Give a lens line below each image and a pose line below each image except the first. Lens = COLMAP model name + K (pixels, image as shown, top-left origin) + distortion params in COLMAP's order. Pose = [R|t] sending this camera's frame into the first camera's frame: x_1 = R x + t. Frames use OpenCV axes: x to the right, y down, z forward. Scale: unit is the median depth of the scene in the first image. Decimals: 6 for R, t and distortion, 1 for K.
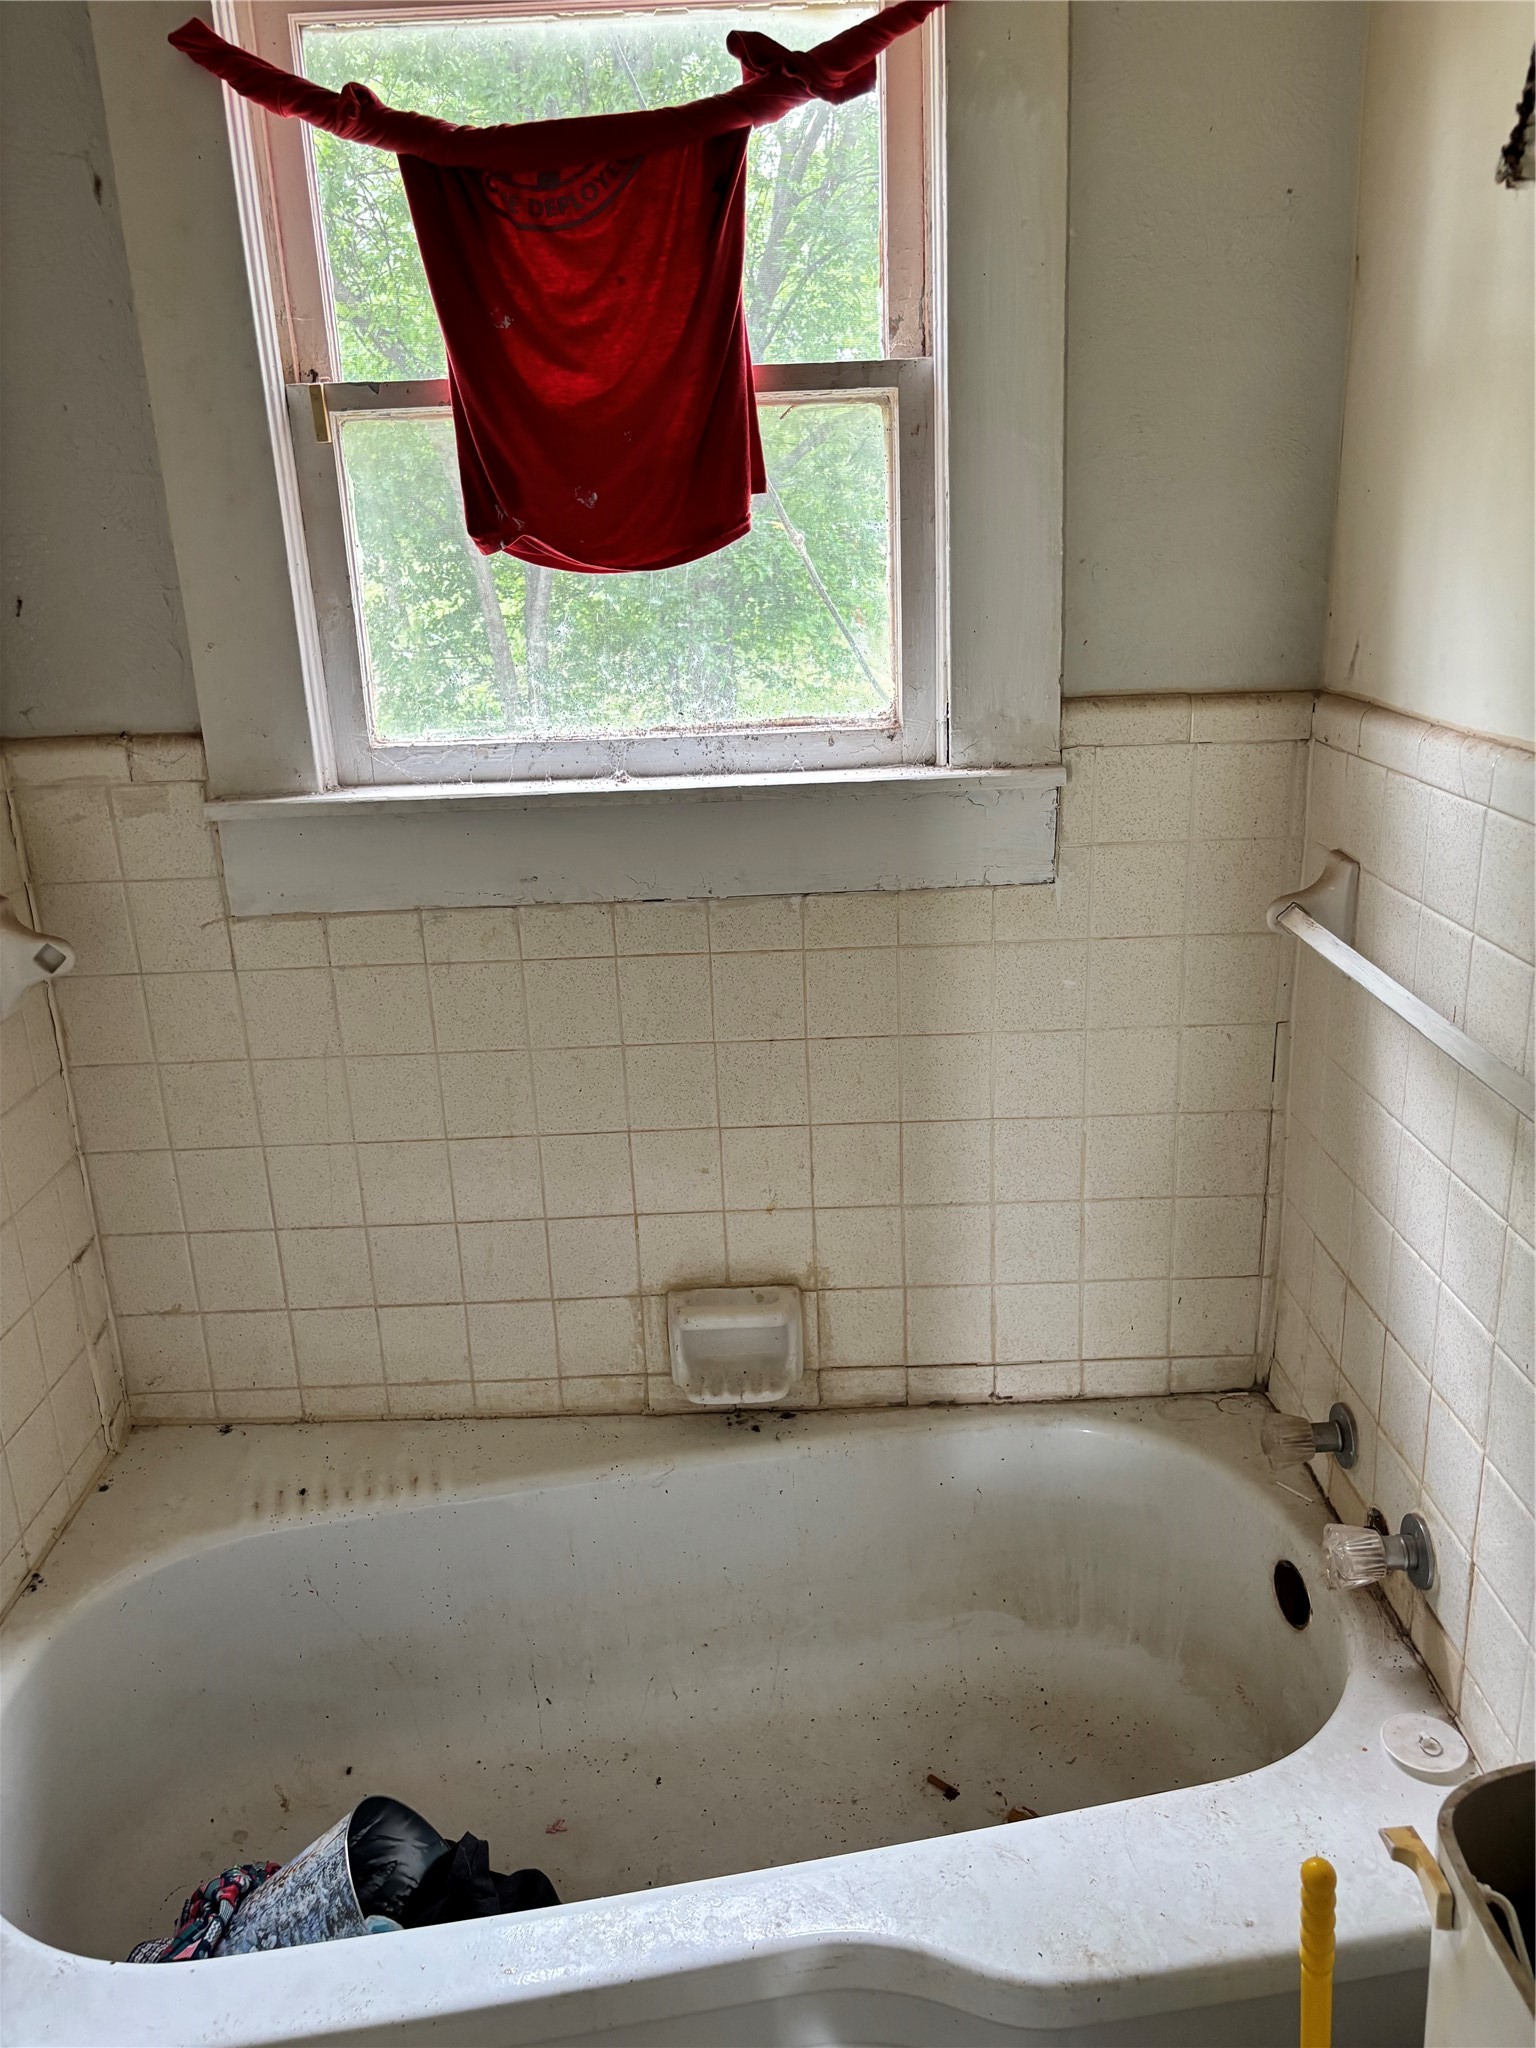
lens RADIAL K [[1554.1, 0, 756.1], [0, 1554.1, 1046.1], [0, 0, 1]] dist [0.048134, -0.054687]
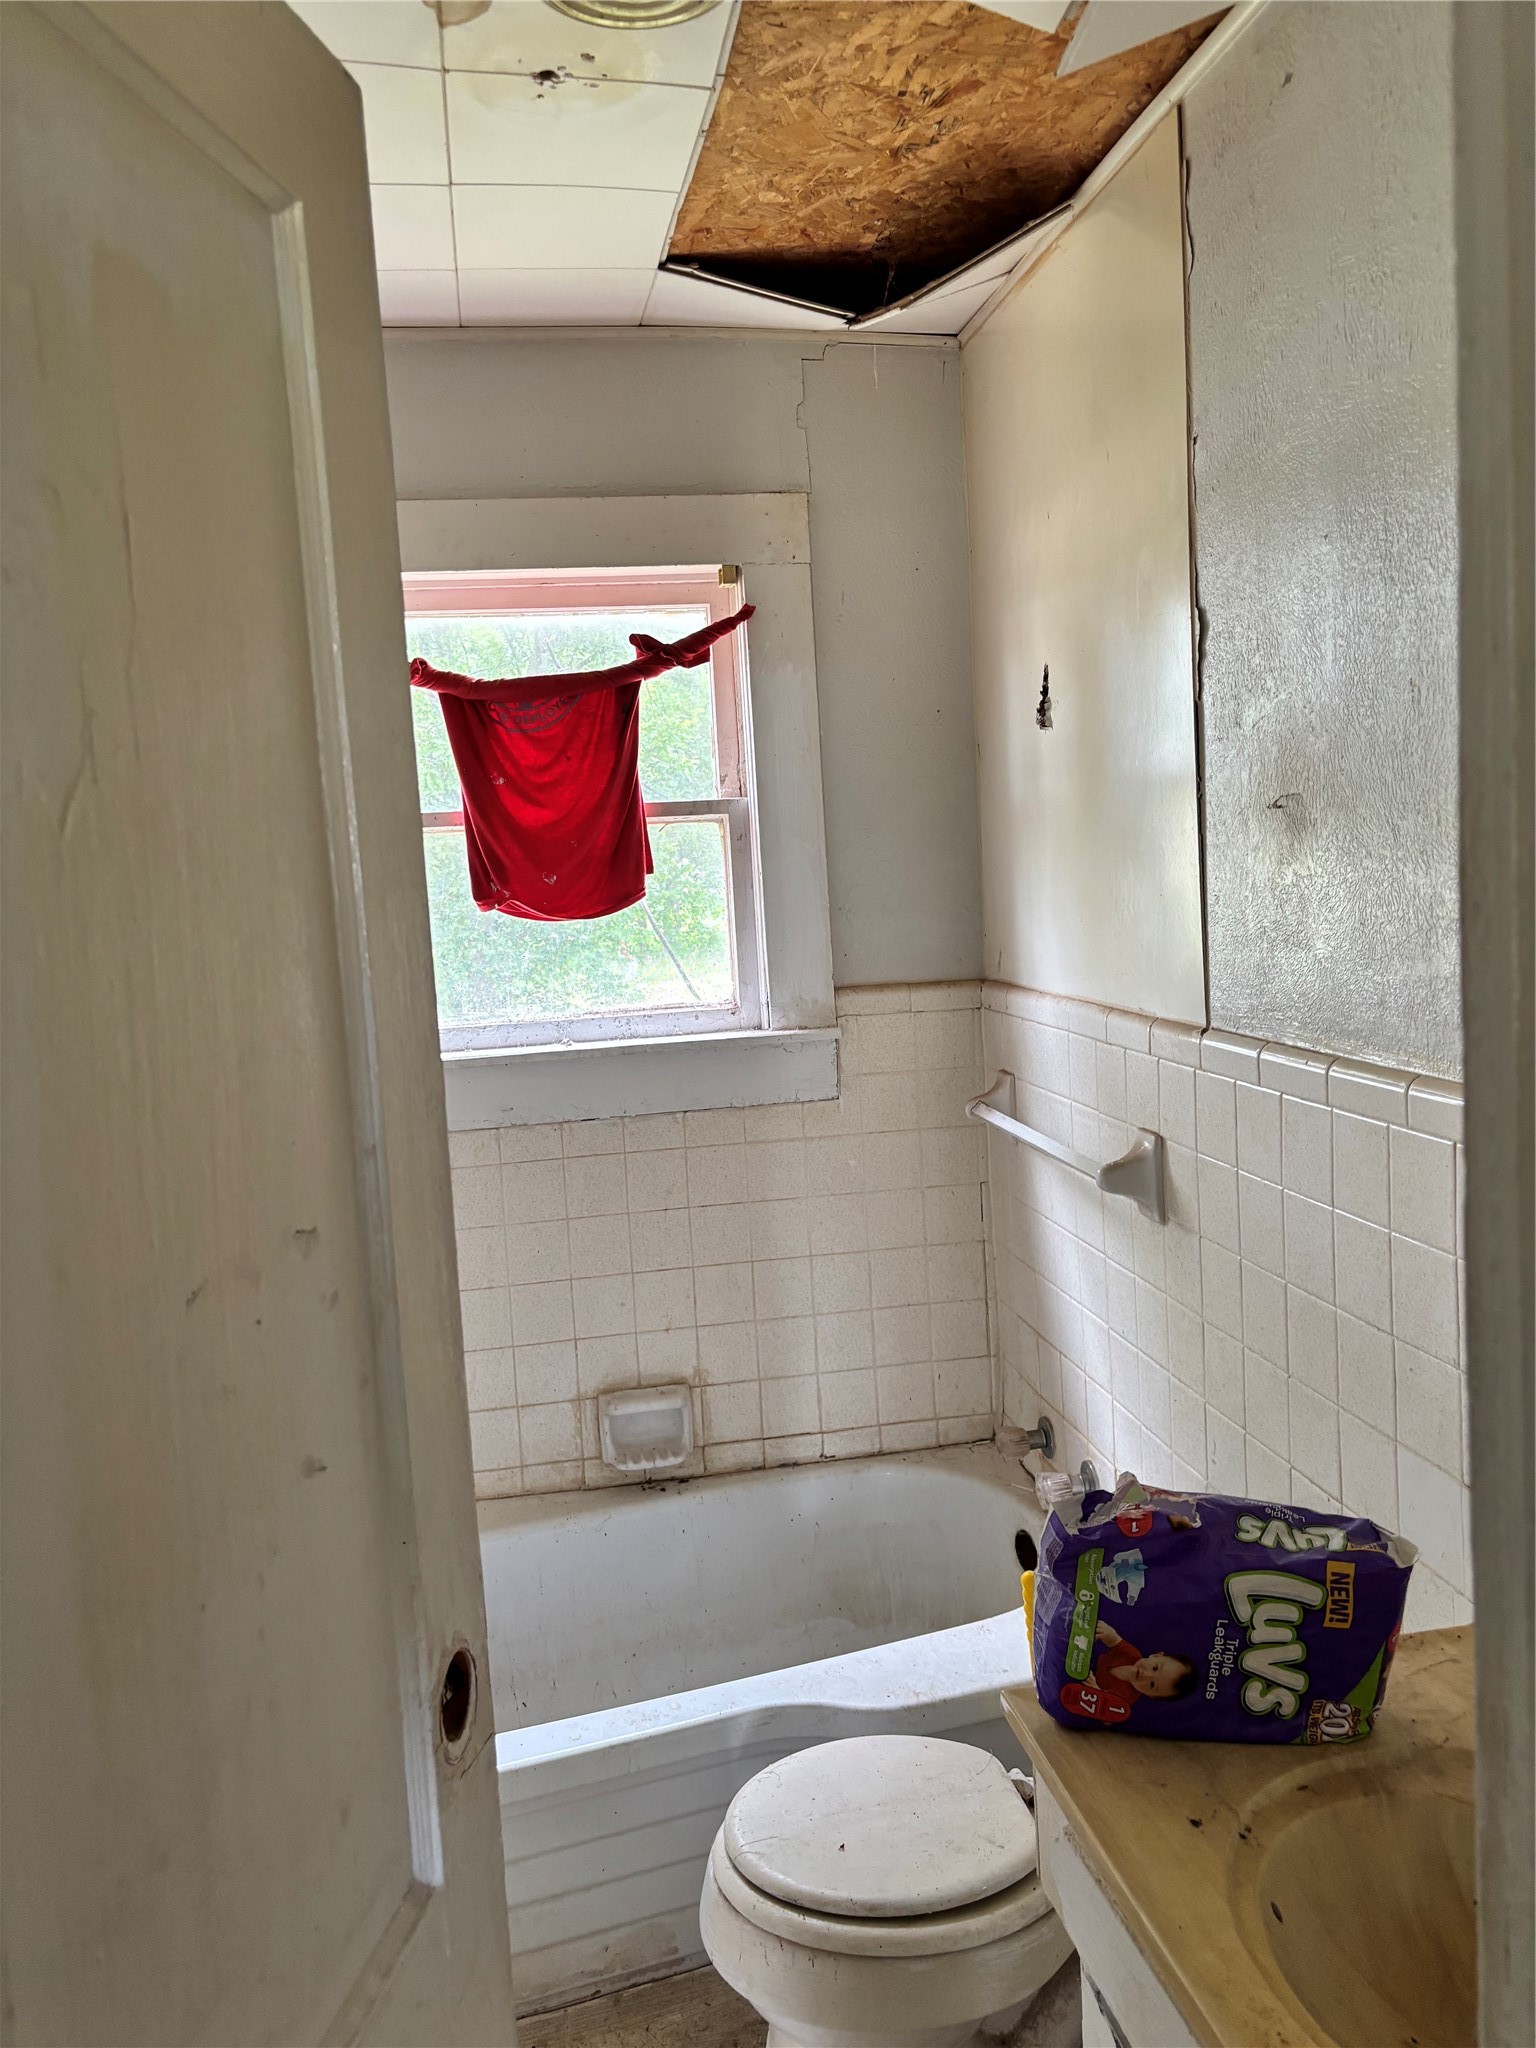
lens RADIAL K [[1554.1, 0, 758.2], [0, 1554.1, 1022.0], [0, 0, 1]] dist [0.048134, -0.054687]
pose [[0.985827, -0.031644, 0.164753, -0.155808], [0.067558, 0.973784, -0.217209, 0.164219], [-0.153560, 0.225261, 0.962121, -0.560799]]
